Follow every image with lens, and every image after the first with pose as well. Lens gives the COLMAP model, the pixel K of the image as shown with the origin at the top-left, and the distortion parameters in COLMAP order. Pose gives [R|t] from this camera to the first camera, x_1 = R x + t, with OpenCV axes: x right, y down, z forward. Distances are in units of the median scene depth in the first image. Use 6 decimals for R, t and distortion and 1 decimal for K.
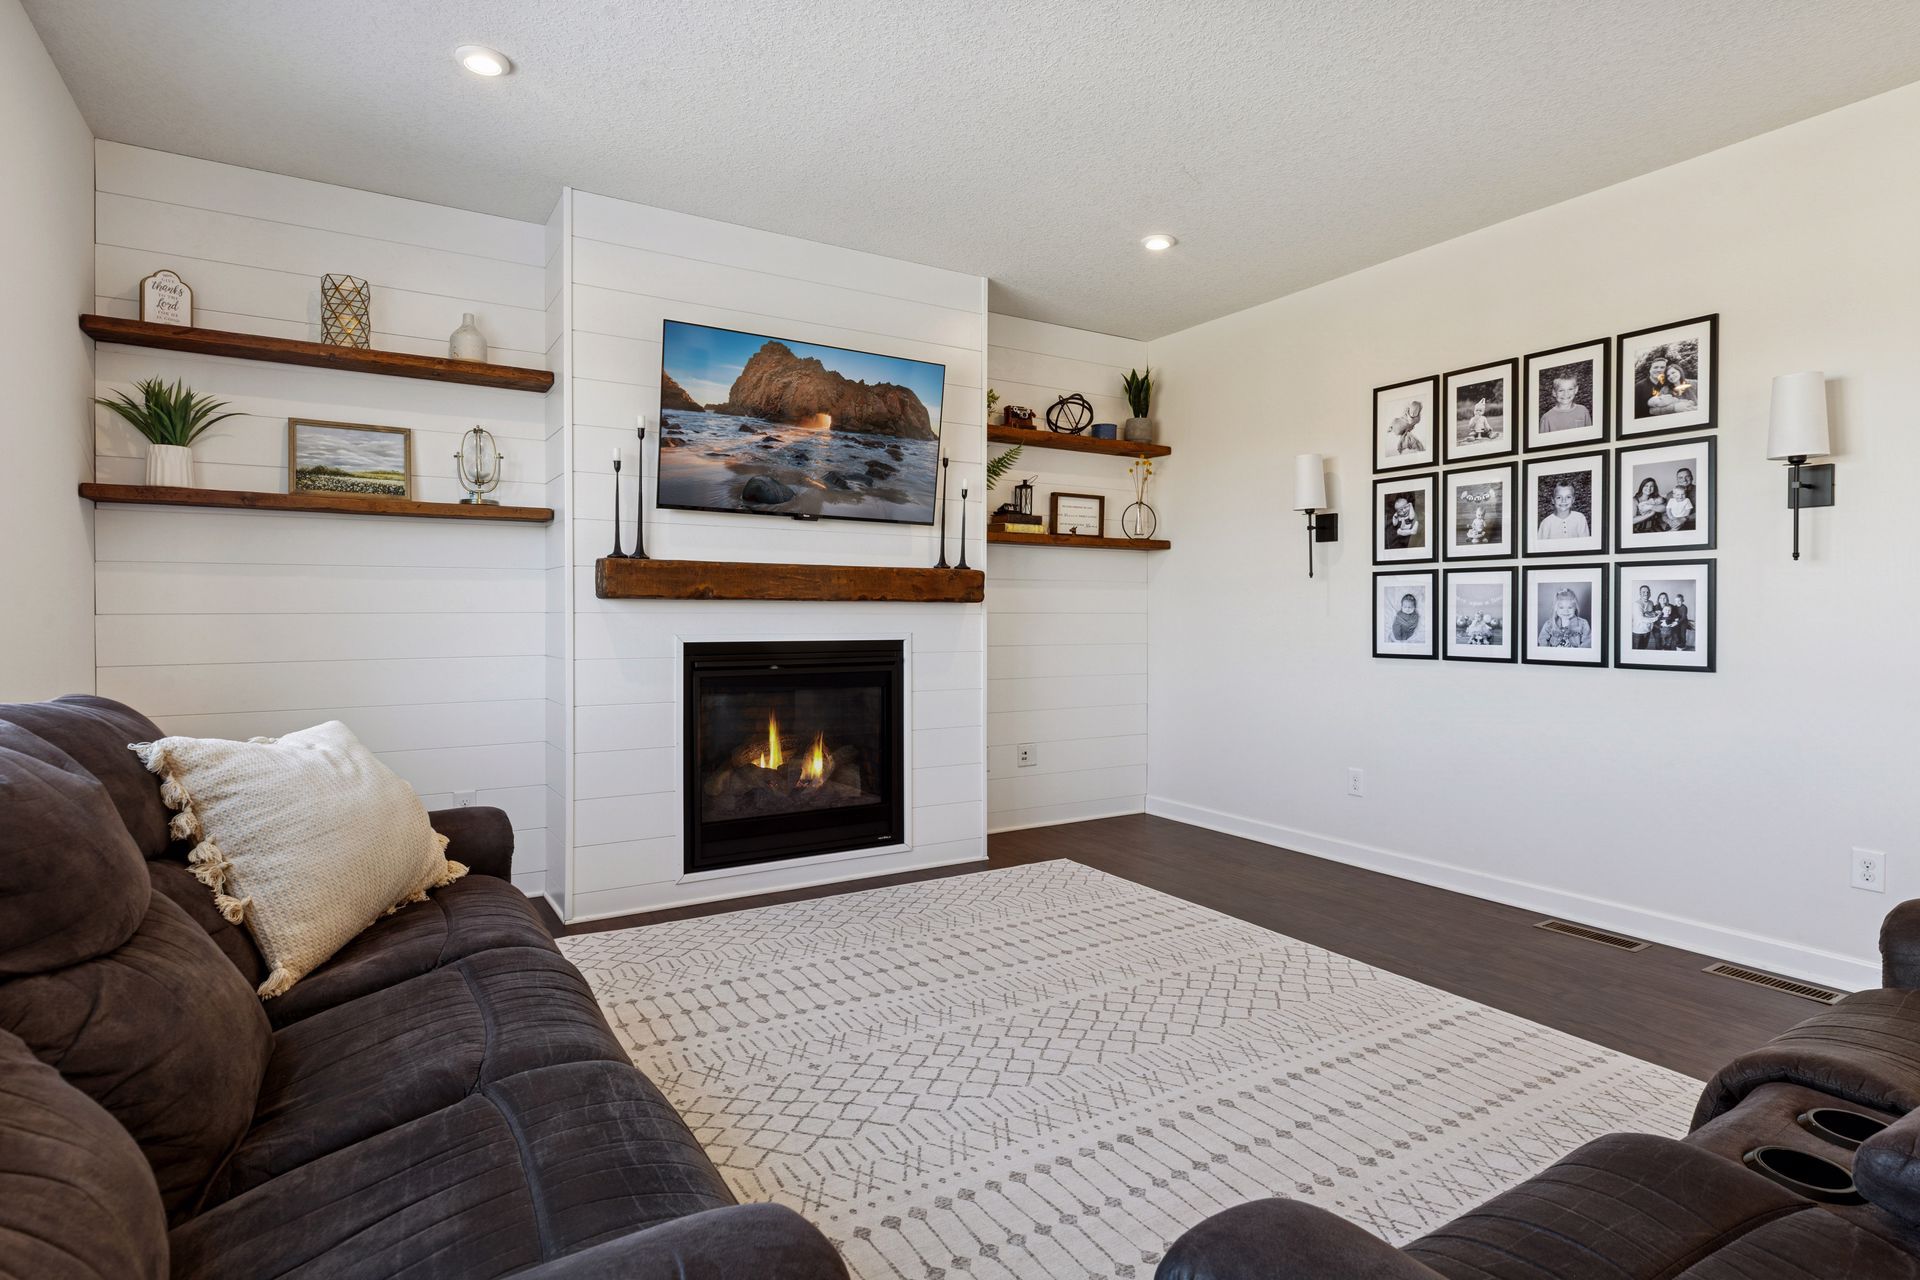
lens RADIAL K [[981.7, 0, 960.0], [0, 981.7, 640.0], [0, 0, 1]] dist [-0.001363, -0.000242]
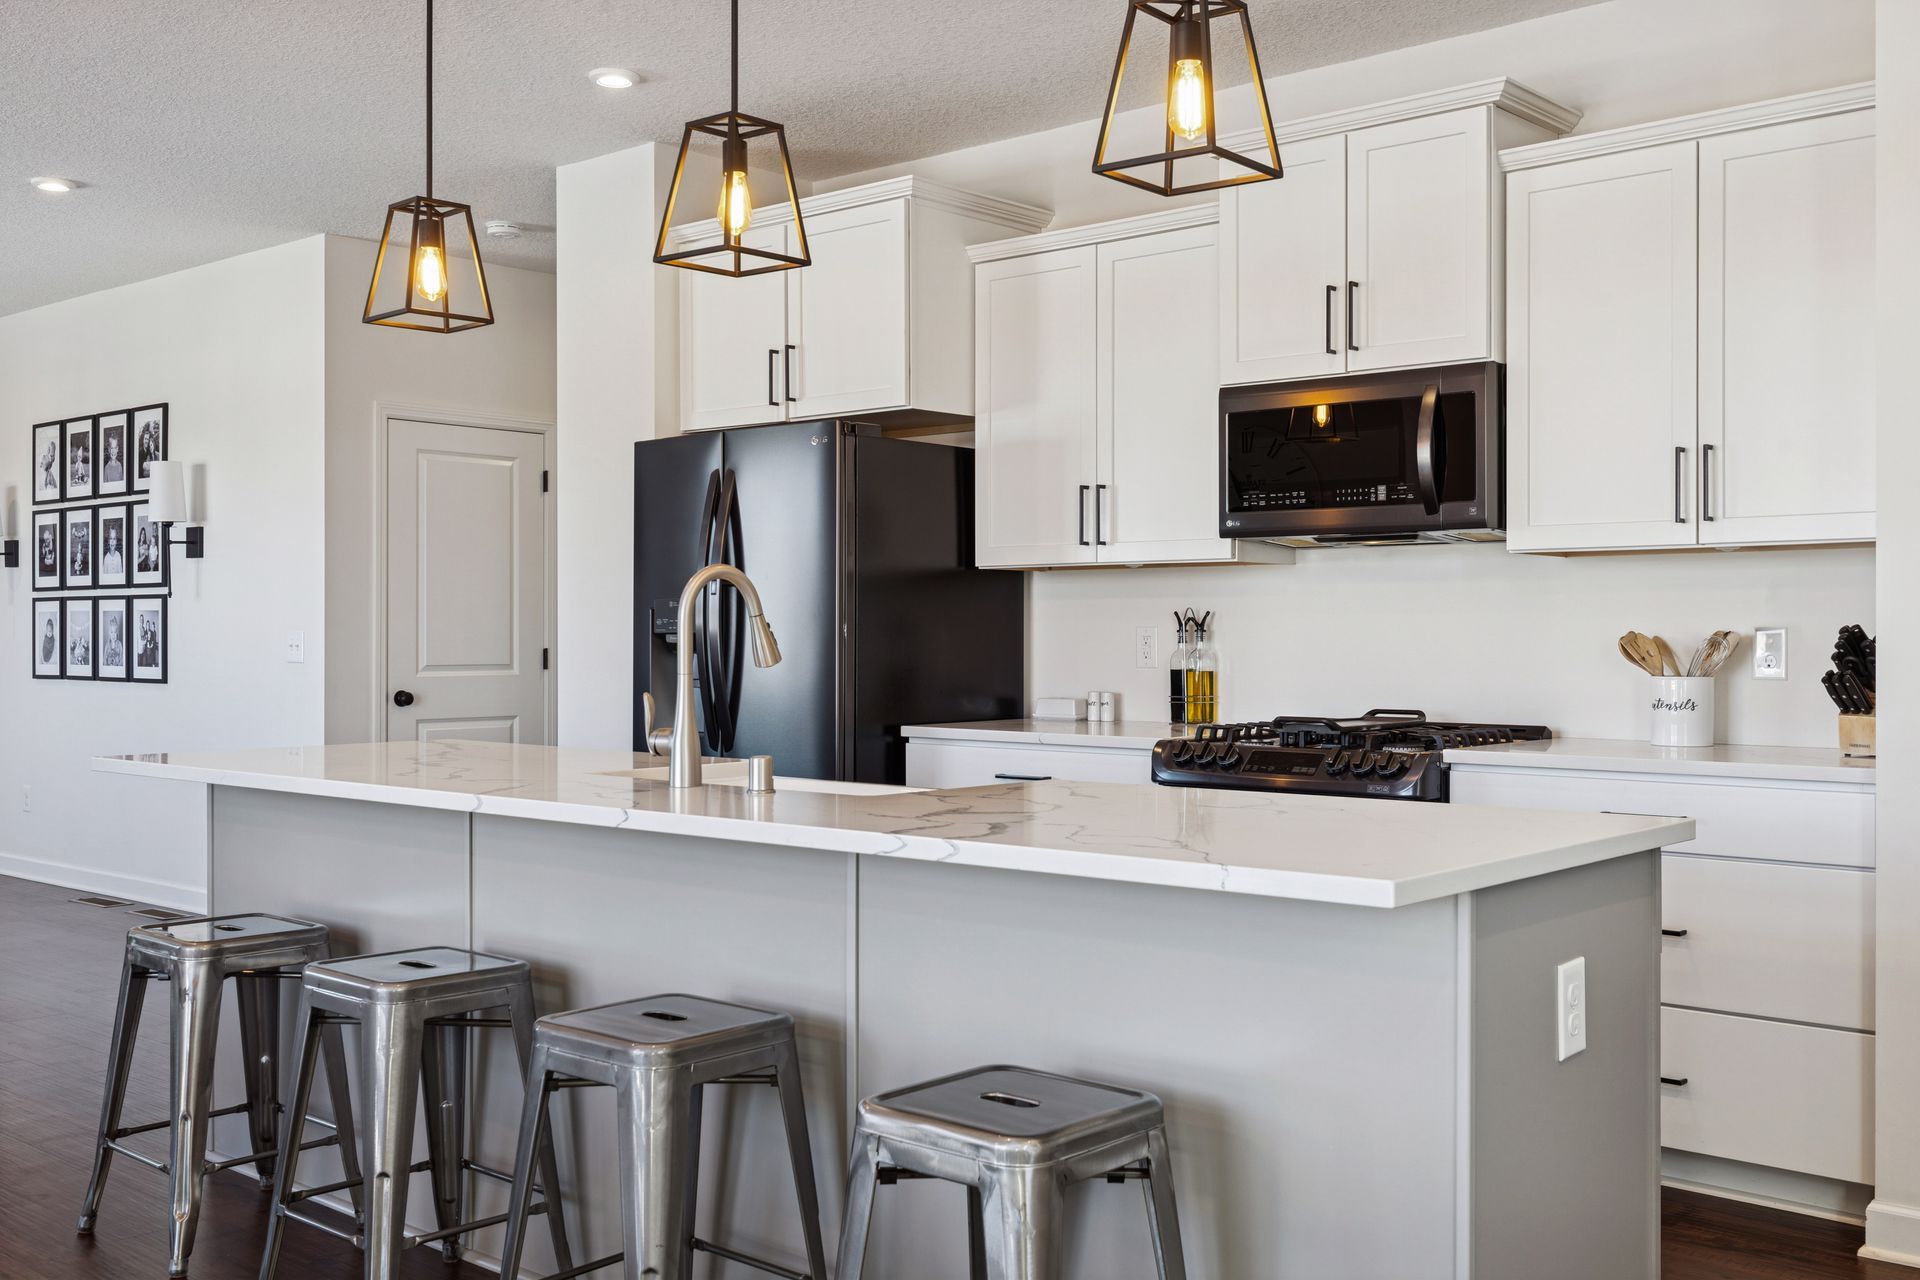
lens RADIAL K [[1912.9, 0, 960.0], [0, 1912.9, 640.0], [0, 0, 1]] dist [-0.002393, -0.003003]
pose [[0.957704, -0.005942, 0.287695, 0.812322], [0.011509, 0.999778, -0.017662, 0.025137], [-0.287526, 0.020226, 0.957559, -1.306035]]
